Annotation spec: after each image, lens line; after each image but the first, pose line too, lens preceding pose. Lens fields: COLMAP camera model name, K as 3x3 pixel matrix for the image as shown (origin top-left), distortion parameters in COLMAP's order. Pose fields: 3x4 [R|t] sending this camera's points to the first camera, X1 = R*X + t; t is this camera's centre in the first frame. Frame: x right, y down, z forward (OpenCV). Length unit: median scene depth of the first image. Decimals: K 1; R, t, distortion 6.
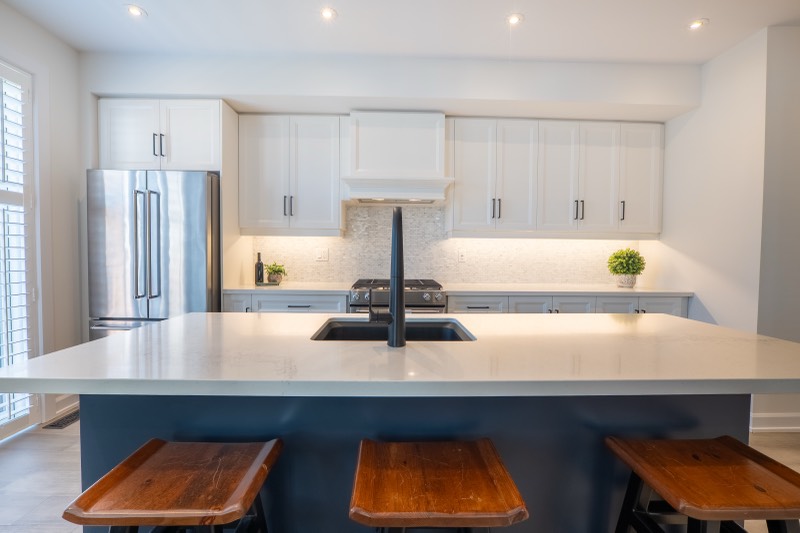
lens RADIAL K [[345.7, 0, 396.3], [0, 345.7, 263.6], [0, 0, 1]] dist [-0.024040, 0.006625]
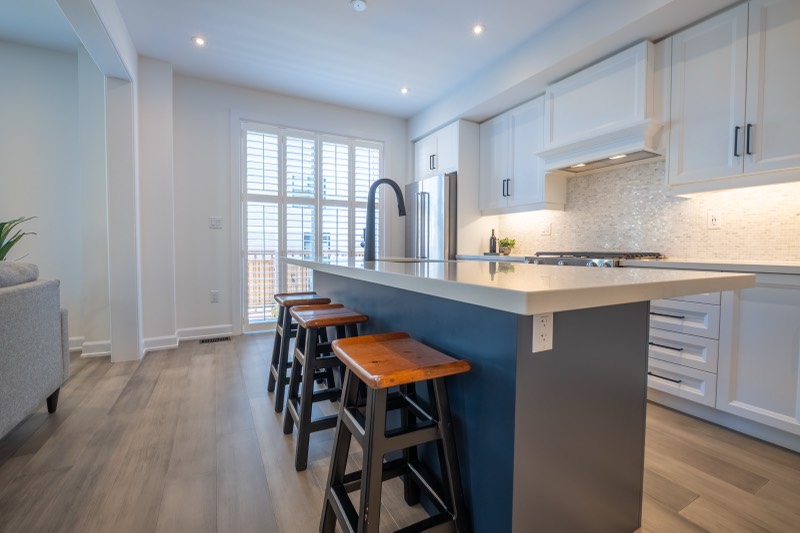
lens RADIAL K [[346.0, 0, 397.3], [0, 346.0, 260.8], [0, 0, 1]] dist [-0.019622, 0.006346]
pose [[0.445230, 0.026967, -0.895010, 0.585292], [-0.028977, 0.999457, 0.015700, 0.075365], [0.894947, 0.018945, 0.445770, 0.136186]]
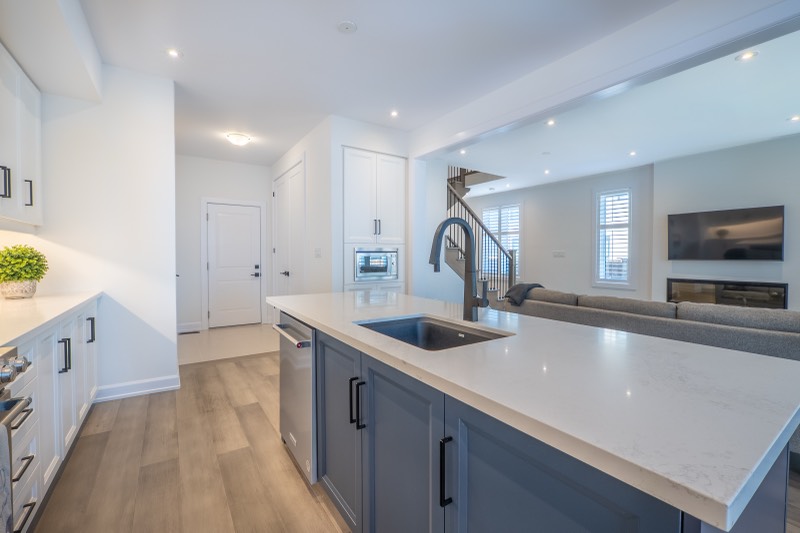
lens RADIAL K [[345.7, 0, 396.3], [0, 345.7, 263.6], [0, 0, 1]] dist [-0.024040, 0.006625]
pose [[-0.528131, -0.029848, 0.848638, -0.379400], [0.019107, 0.998711, 0.047018, -0.024434], [-0.848948, 0.041046, -0.526880, 0.736170]]
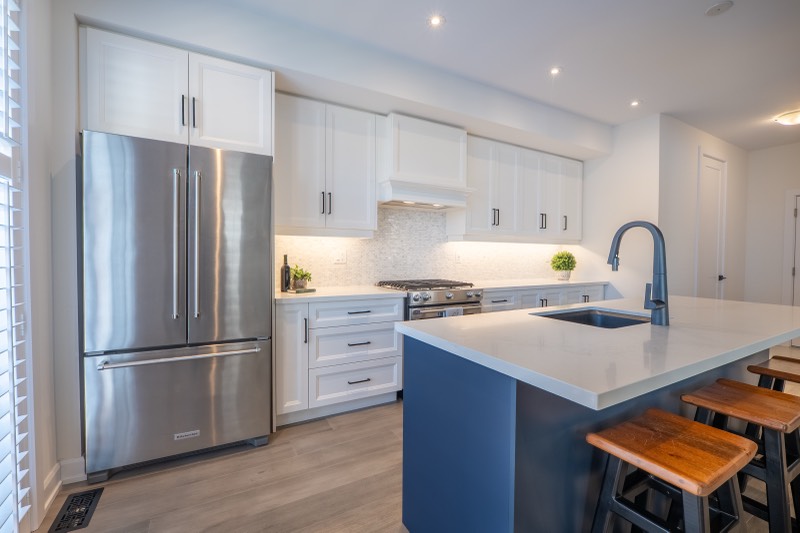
lens RADIAL K [[345.7, 0, 396.3], [0, 345.7, 263.6], [0, 0, 1]] dist [-0.024040, 0.006625]
pose [[0.886818, -0.013716, 0.461915, -0.564945], [0.014733, 0.999890, 0.001405, -0.007079], [-0.461884, 0.005560, 0.886923, 0.109971]]
